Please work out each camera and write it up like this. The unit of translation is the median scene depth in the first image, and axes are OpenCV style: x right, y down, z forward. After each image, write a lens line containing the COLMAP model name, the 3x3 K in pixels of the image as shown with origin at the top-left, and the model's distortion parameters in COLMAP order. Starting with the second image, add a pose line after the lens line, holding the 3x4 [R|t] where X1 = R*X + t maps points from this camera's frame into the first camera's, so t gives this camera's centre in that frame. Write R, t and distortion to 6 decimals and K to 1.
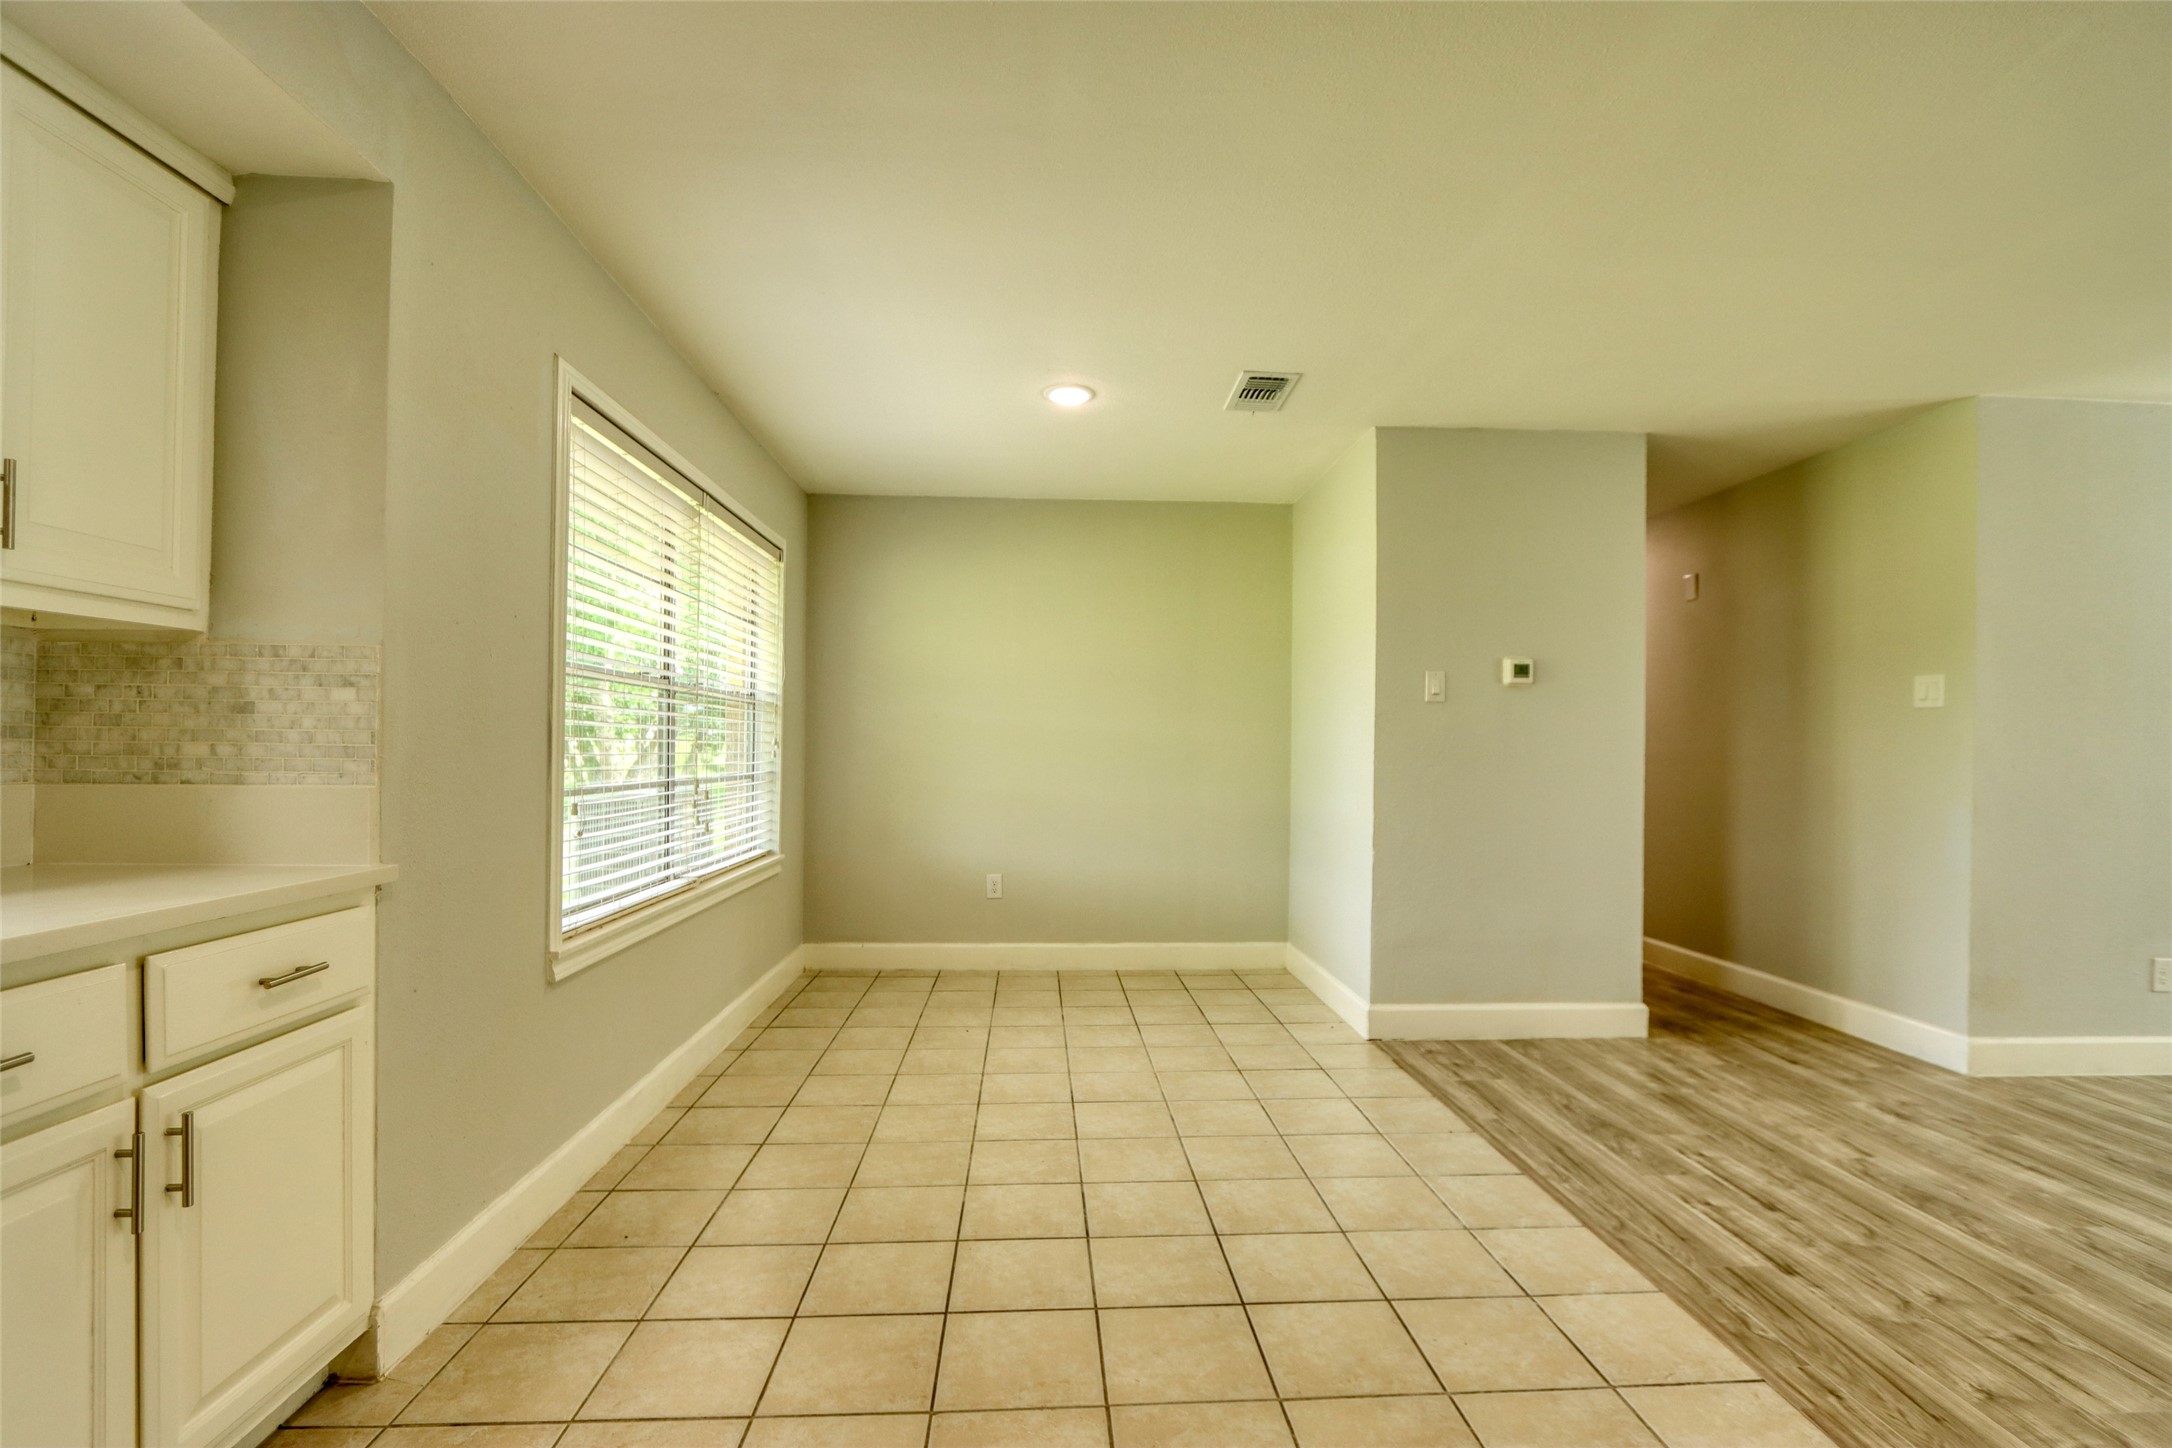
lens RADIAL K [[1003.8, 0, 1093.1], [0, 1003.8, 741.0], [0, 0, 1]] dist [-0.018379, 0.003463]
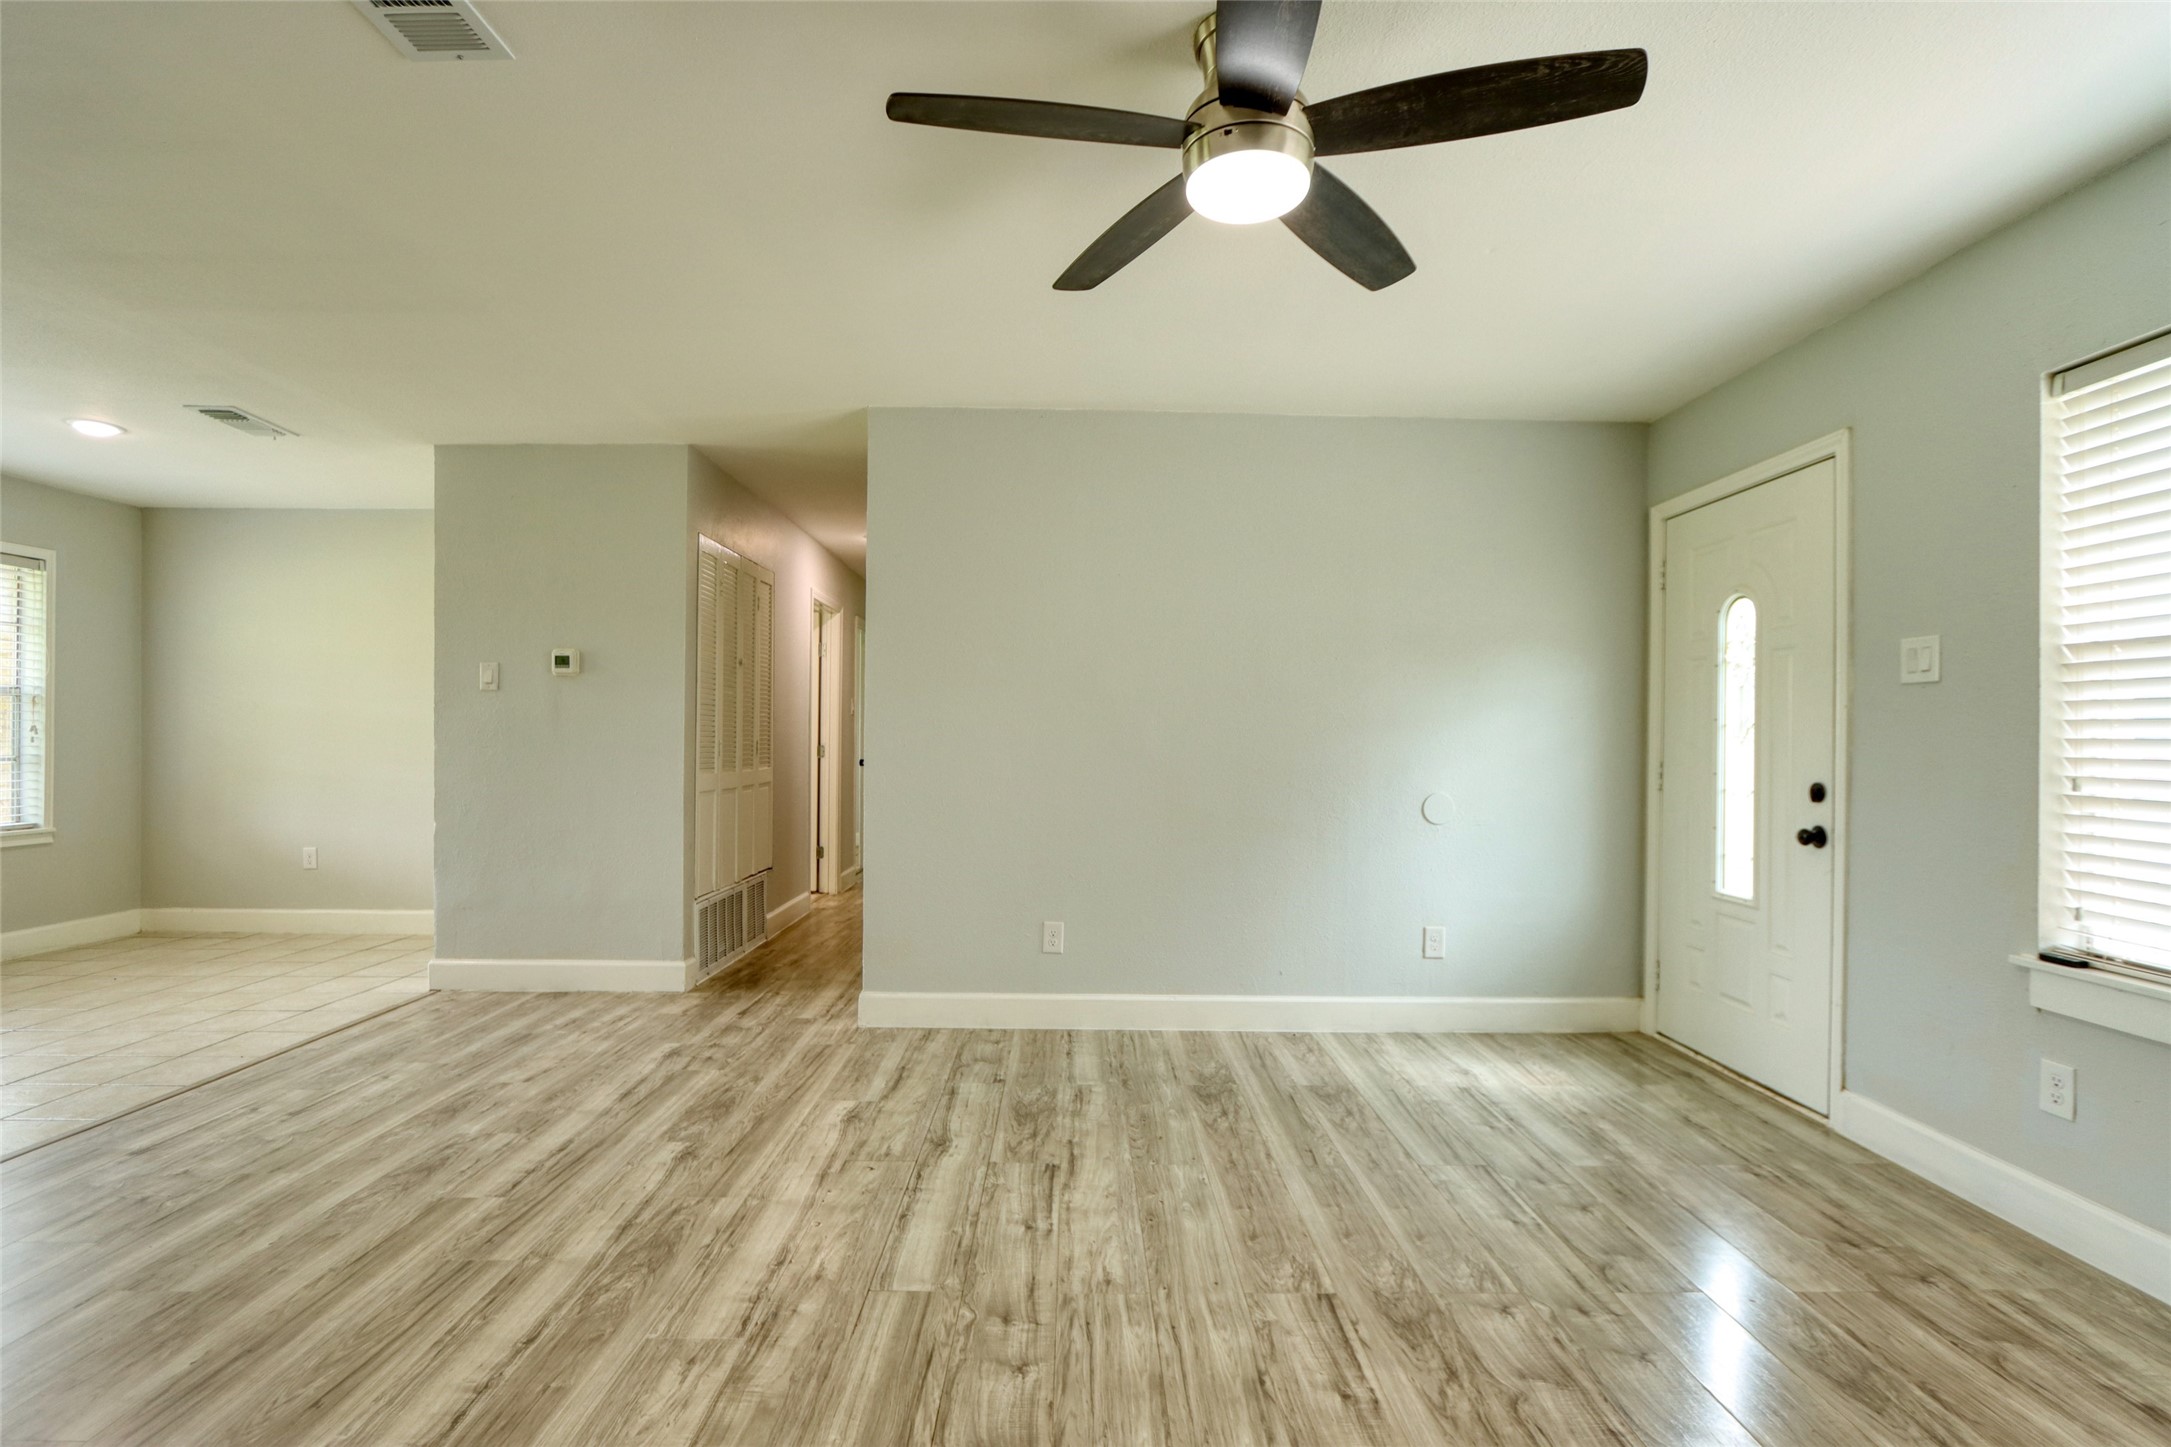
lens RADIAL K [[1012.1, 0, 1092.5], [0, 1012.1, 742.5], [0, 0, 1]] dist [-0.019327, 0.003774]
pose [[0.999303, -0.003255, -0.037177, 1.272992], [0.003648, 0.999938, 0.010511, 0.012356], [0.037141, -0.010639, 0.999253, -0.119641]]
